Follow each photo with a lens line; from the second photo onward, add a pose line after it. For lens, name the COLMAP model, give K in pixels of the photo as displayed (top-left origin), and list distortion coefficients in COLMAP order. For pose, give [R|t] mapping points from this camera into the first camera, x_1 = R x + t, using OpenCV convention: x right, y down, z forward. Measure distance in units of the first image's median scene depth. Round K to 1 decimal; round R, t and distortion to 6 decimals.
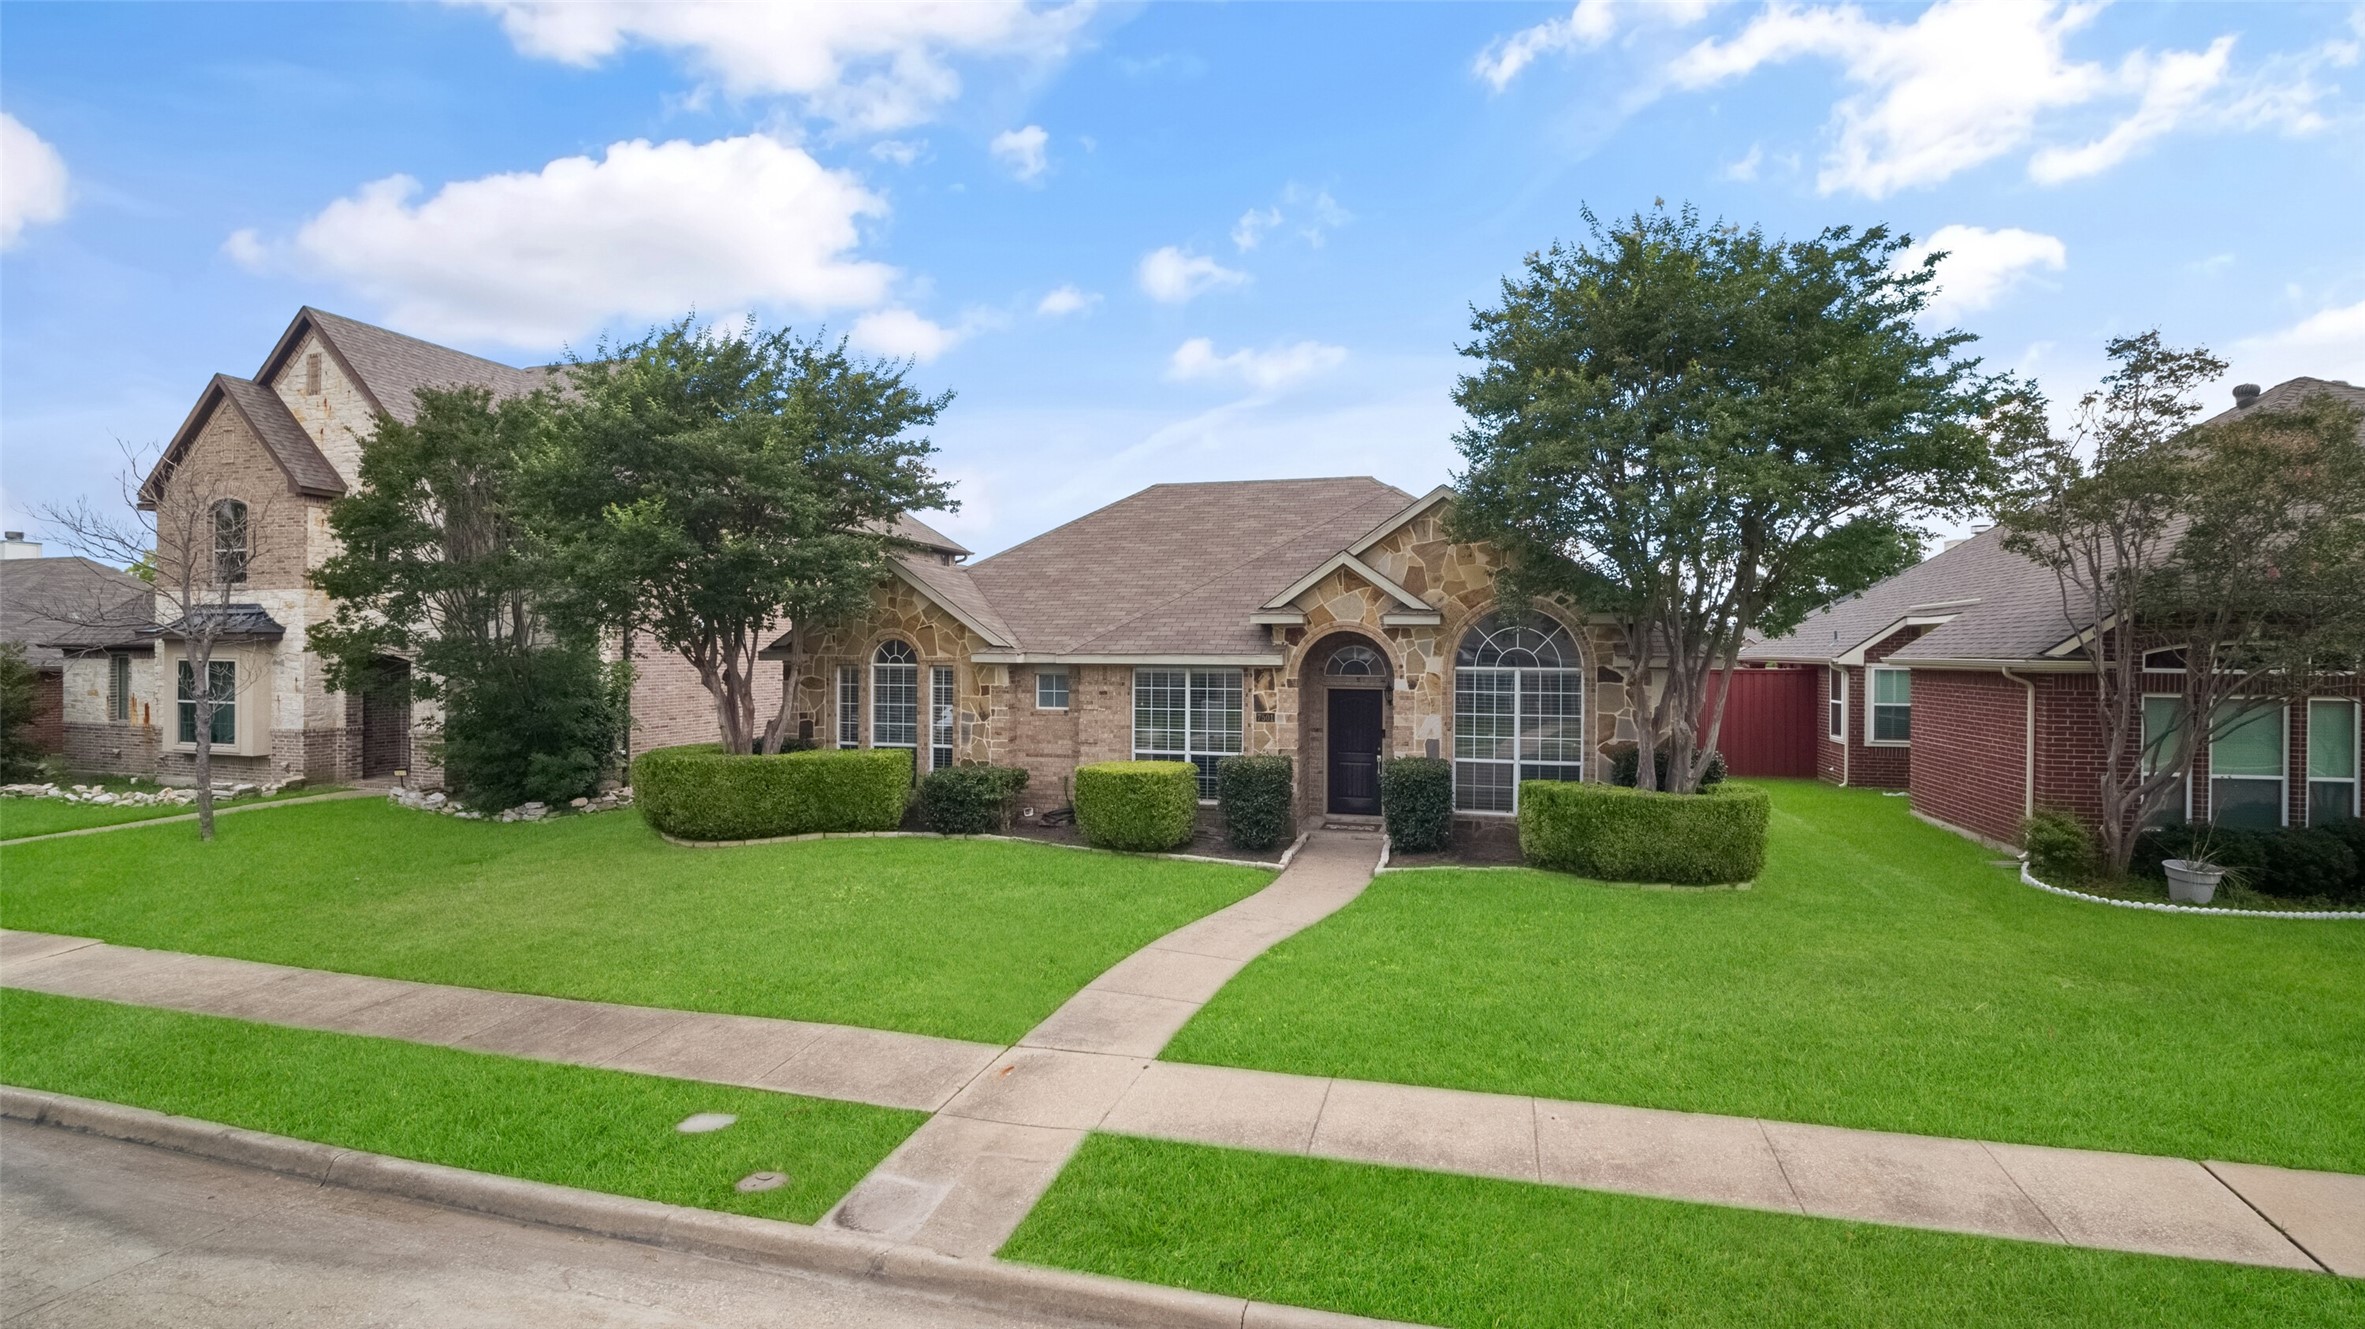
lens RADIAL K [[1056.2, 0, 1210.4], [0, 1056.2, 651.6], [0, 0, 1]] dist [-0.014942, -0.002657]
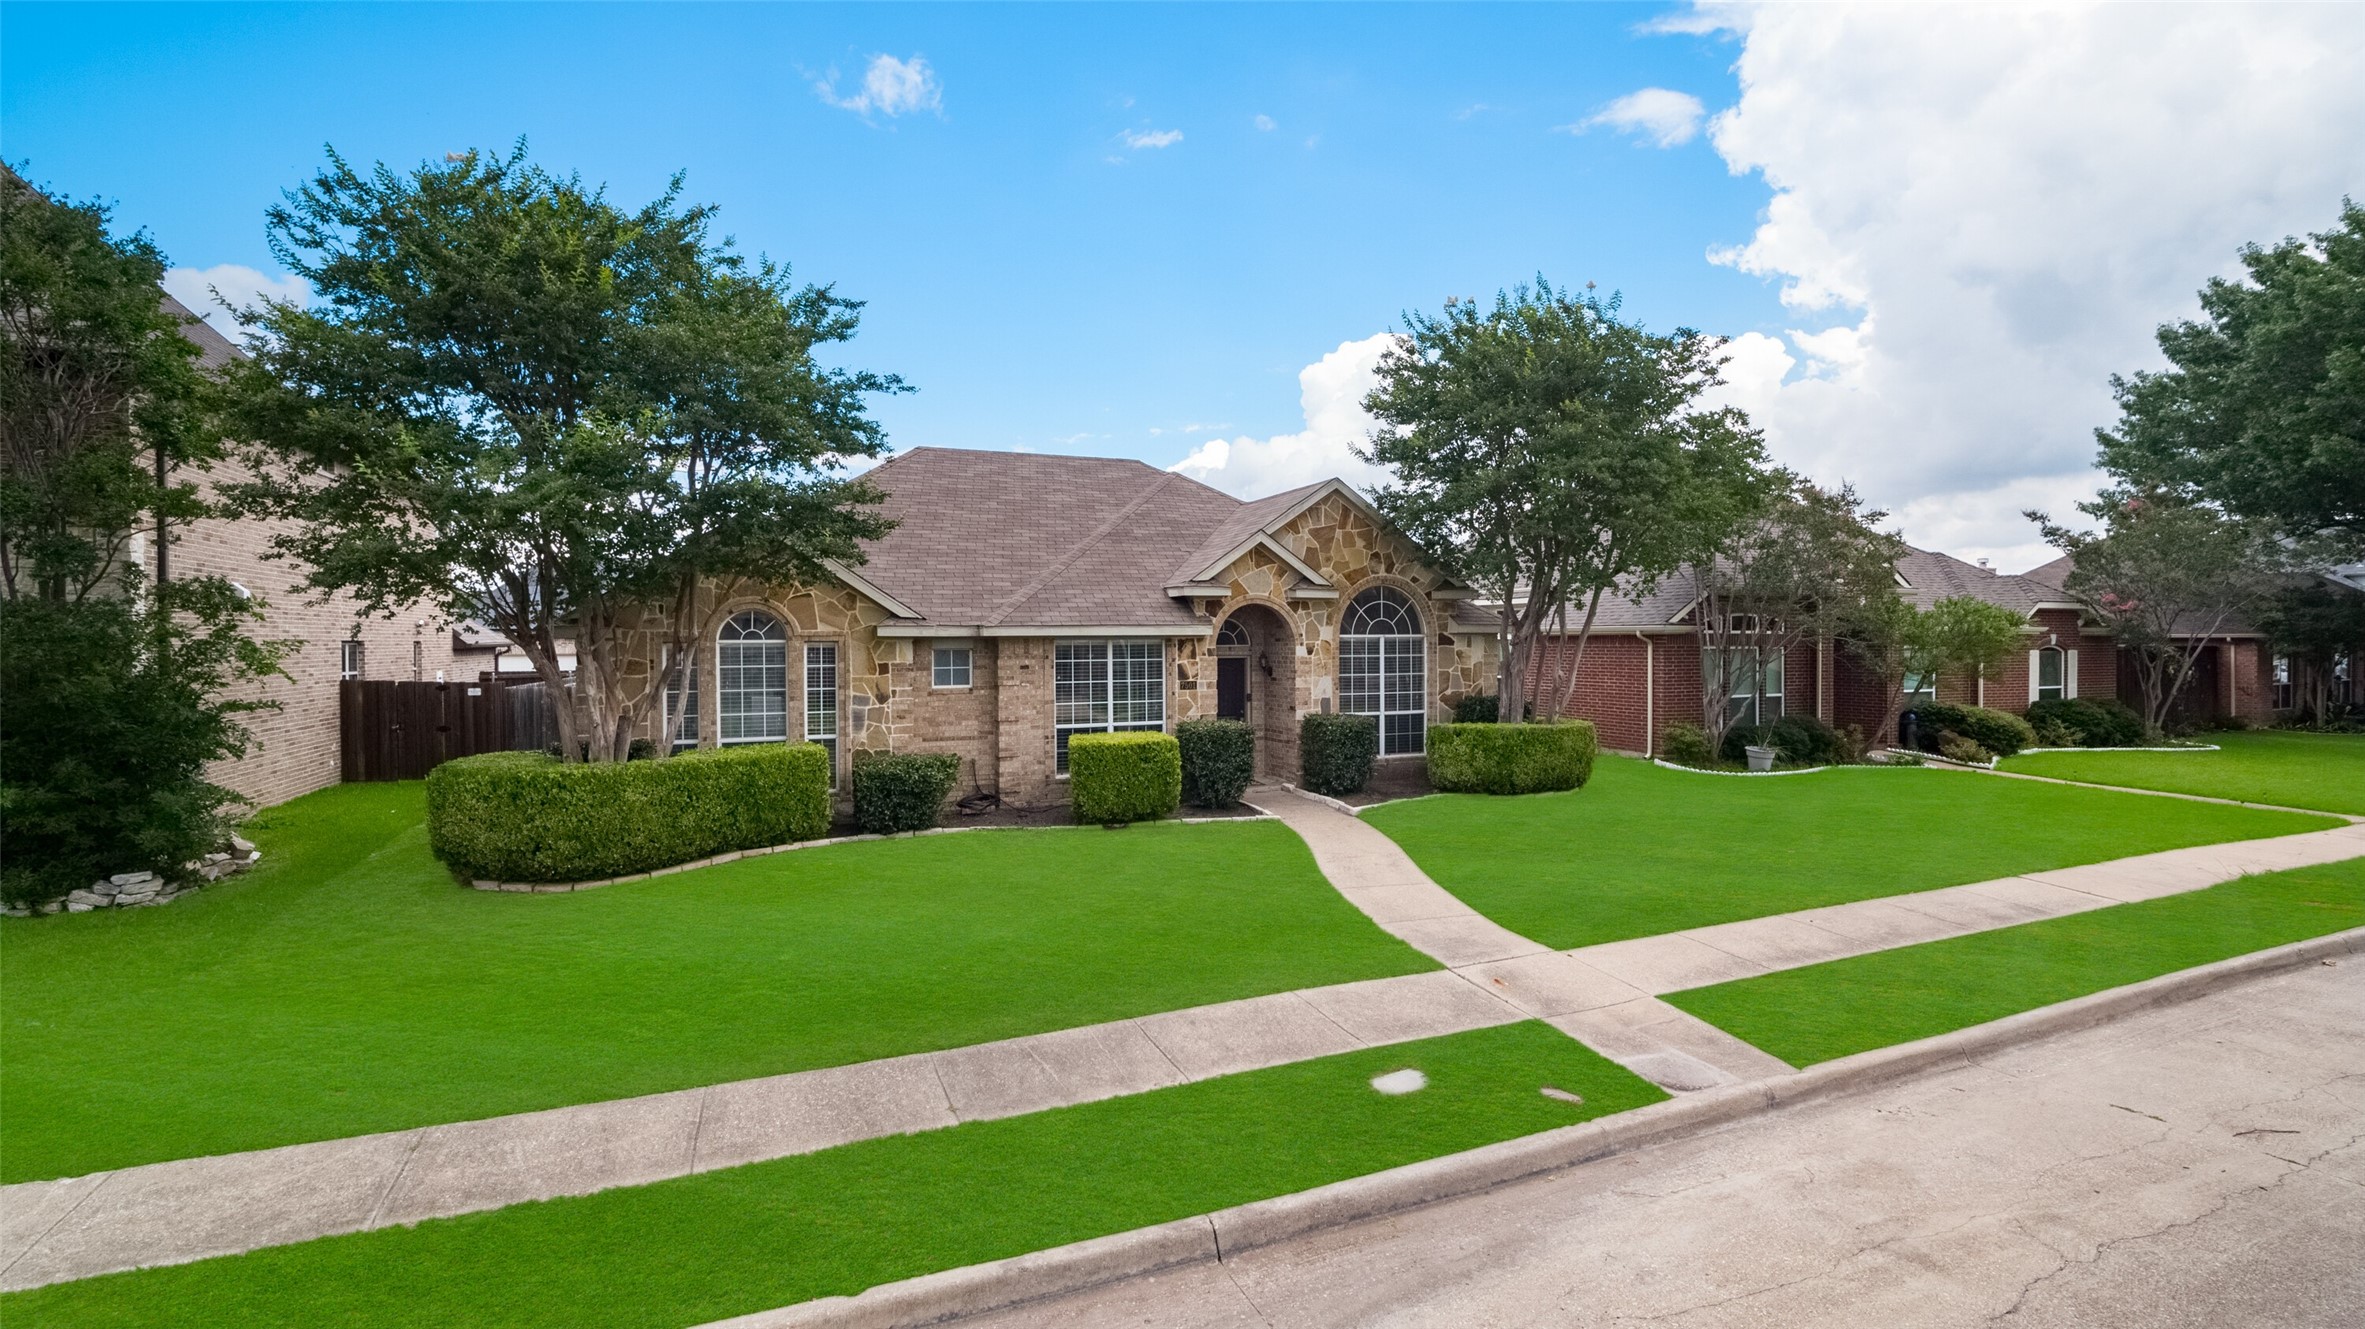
lens RADIAL K [[1056.2, 0, 1210.4], [0, 1056.2, 651.6], [0, 0, 1]] dist [-0.014942, -0.002657]
pose [[0.795166, -0.017660, 0.606135, -0.571141], [0.011385, 0.999834, 0.014194, 0.014305], [-0.606285, -0.004385, 0.795235, 0.153960]]
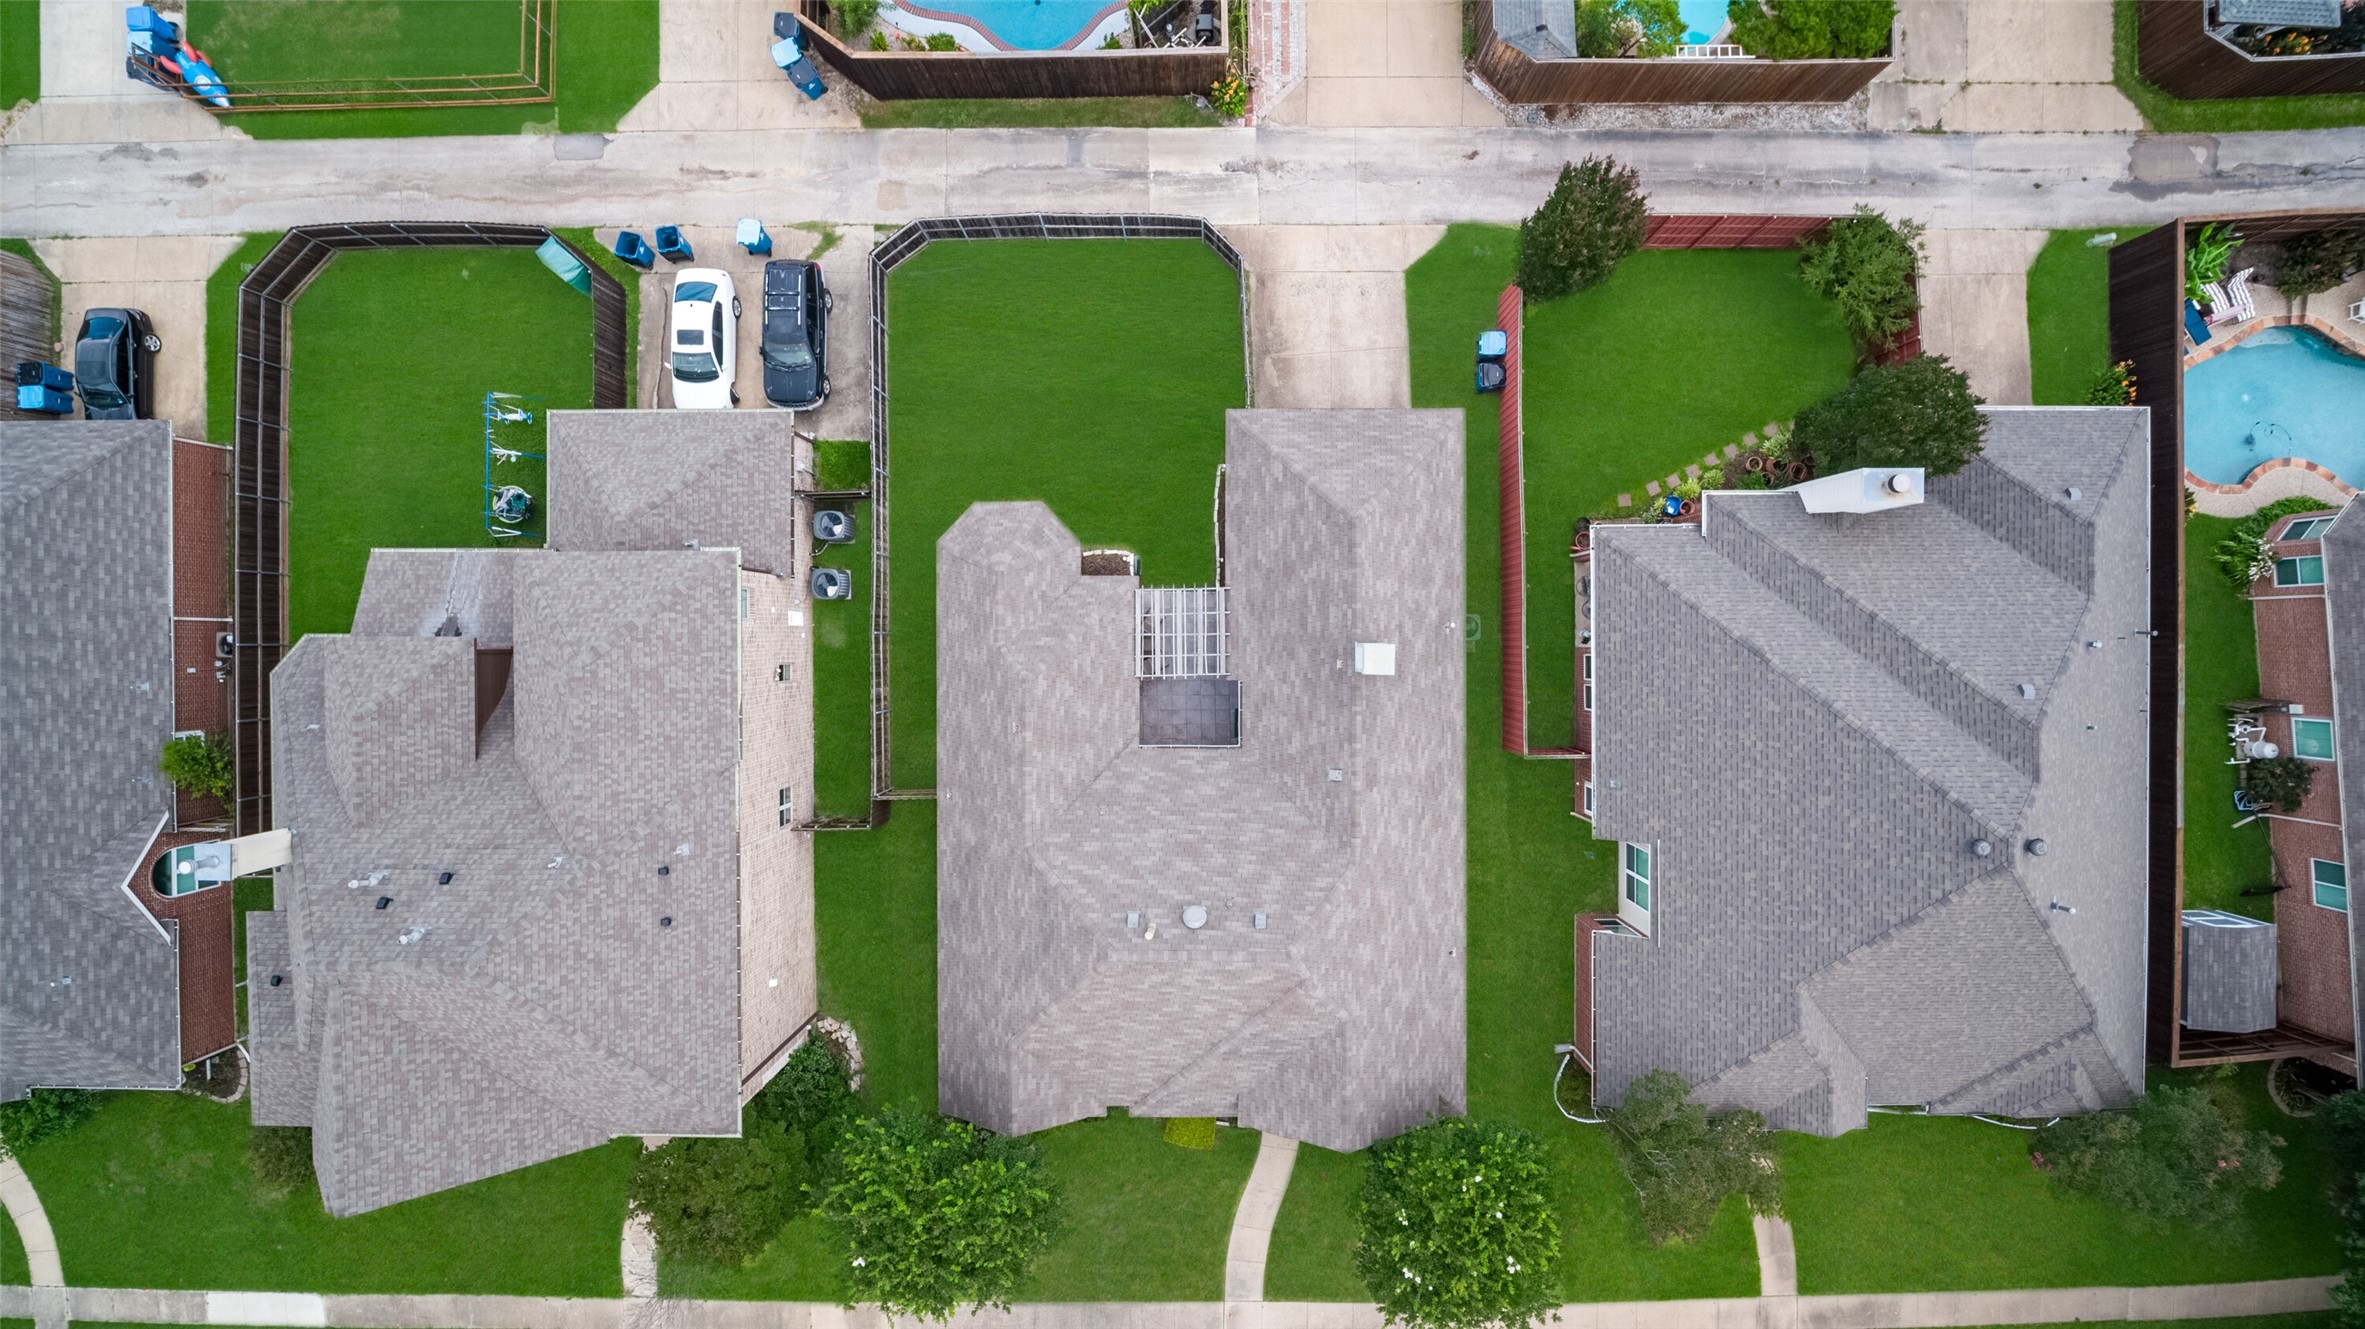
lens RADIAL K [[1056.2, 0, 1210.4], [0, 1056.2, 651.6], [0, 0, 1]] dist [-0.014942, -0.002657]
pose [[0.968046, -0.250555, -0.010415, 0.219048], [0.007657, -0.011980, 0.999899, -1.888309], [-0.250654, -0.968028, -0.009678, 1.837961]]
